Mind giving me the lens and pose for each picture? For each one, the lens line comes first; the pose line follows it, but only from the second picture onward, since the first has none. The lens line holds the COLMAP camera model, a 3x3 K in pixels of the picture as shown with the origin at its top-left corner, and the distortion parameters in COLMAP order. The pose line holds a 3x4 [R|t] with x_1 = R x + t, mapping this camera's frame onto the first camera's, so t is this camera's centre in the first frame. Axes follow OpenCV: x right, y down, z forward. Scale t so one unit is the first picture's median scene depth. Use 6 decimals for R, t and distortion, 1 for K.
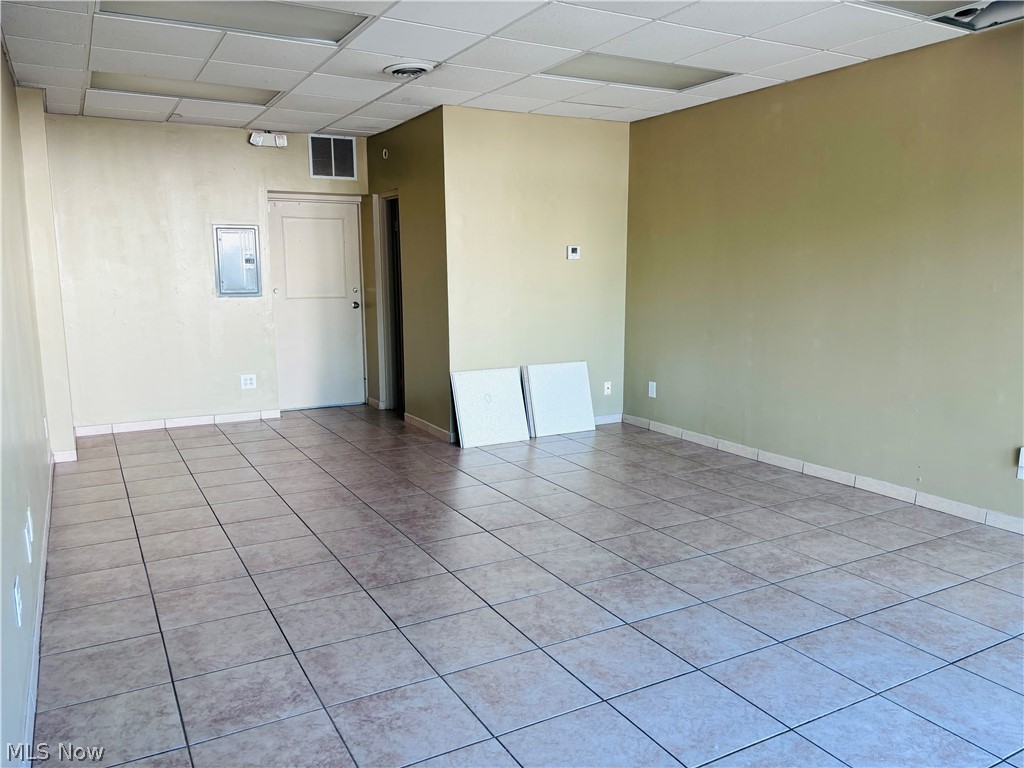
lens RADIAL K [[780.5, 0, 512.0], [0, 780.5, 384.0], [0, 0, 1]] dist [0.041934, -0.037946]
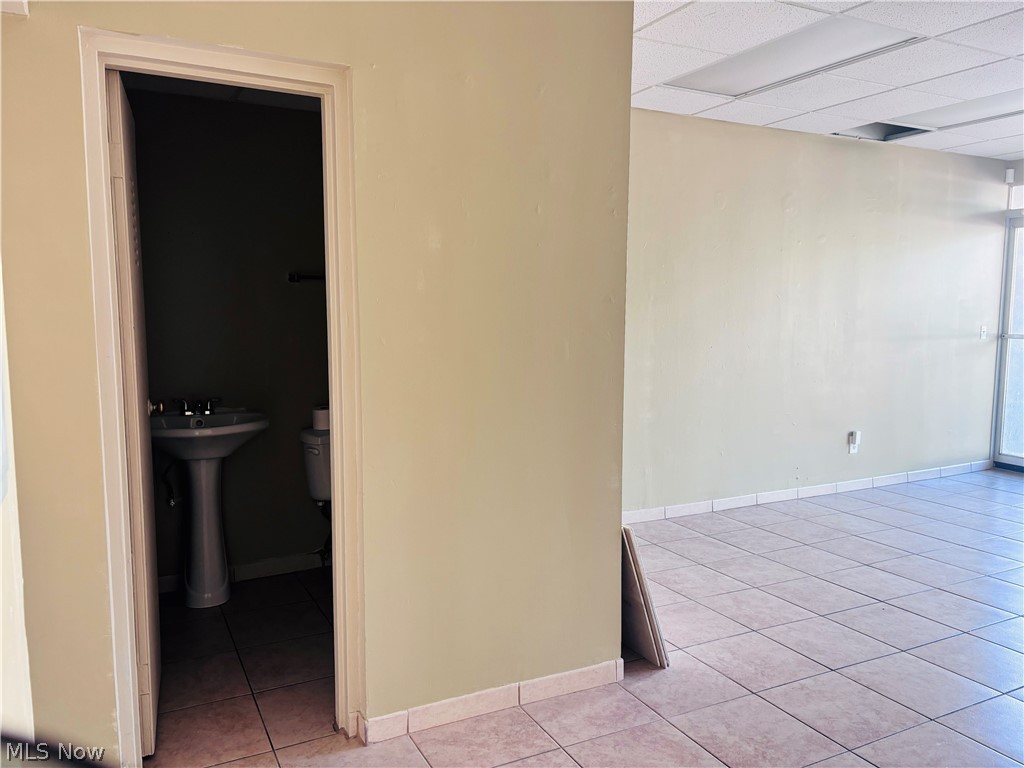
lens RADIAL K [[780.5, 0, 512.0], [0, 780.5, 384.0], [0, 0, 1]] dist [0.041934, -0.037946]
pose [[0.034622, -0.099656, 0.994419, -0.600474], [0.146449, 0.984781, 0.093591, -0.173261], [-0.988612, 0.142391, 0.048689, 1.133897]]
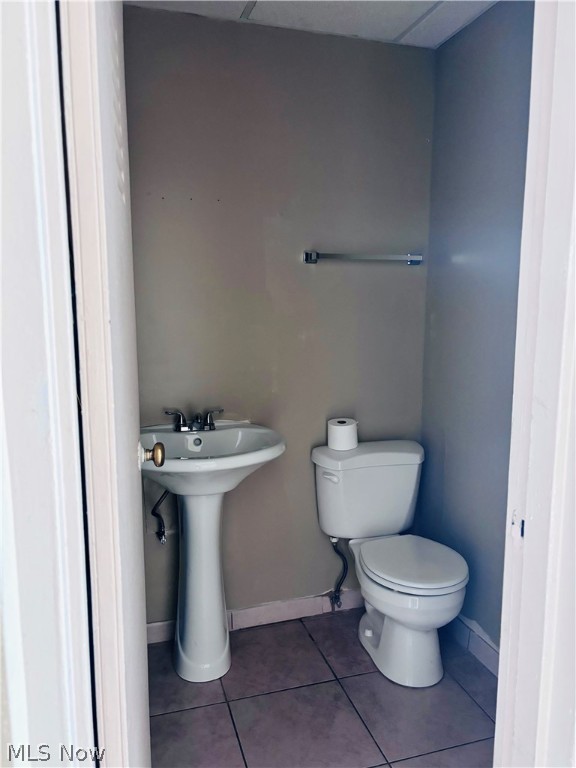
lens RADIAL K [[585.4, 0, 288.0], [0, 585.4, 384.0], [0, 0, 1]] dist [0.041934, -0.037946]
pose [[0.214908, -0.134923, 0.967270, -0.439951], [0.139995, 0.984439, 0.106214, -0.181694], [-0.966548, 0.112587, 0.230452, 1.215190]]
